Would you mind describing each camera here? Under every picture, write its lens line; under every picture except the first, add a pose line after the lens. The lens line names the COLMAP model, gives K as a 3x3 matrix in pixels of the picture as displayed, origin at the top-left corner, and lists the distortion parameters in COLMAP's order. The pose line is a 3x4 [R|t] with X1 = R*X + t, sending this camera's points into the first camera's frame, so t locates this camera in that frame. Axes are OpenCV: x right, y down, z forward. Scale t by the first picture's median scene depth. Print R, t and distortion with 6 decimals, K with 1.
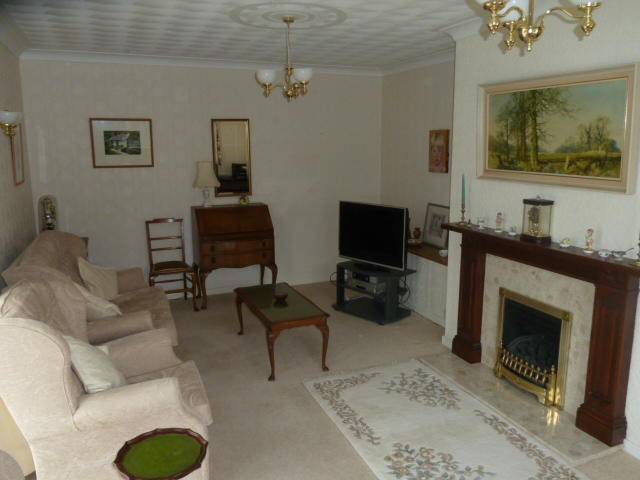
lens RADIAL K [[522.0, 0, 320.0], [0, 522.0, 240.0], [0, 0, 1]] dist [-0.009834, -0.002222]
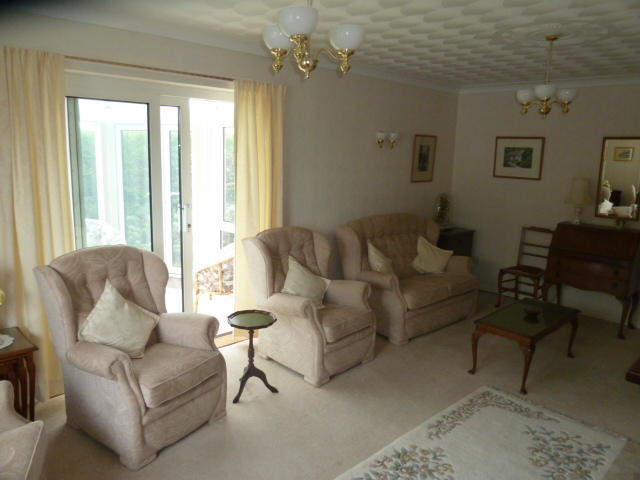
lens RADIAL K [[489.0, 0, 320.0], [0, 489.0, 240.0], [0, 0, 1]] dist [-0.014850, -0.007044]
pose [[0.343416, 0.183939, -0.920995, 0.529059], [-0.207586, 0.971246, 0.116571, -0.043209], [0.915955, 0.151153, 0.371725, 0.219546]]
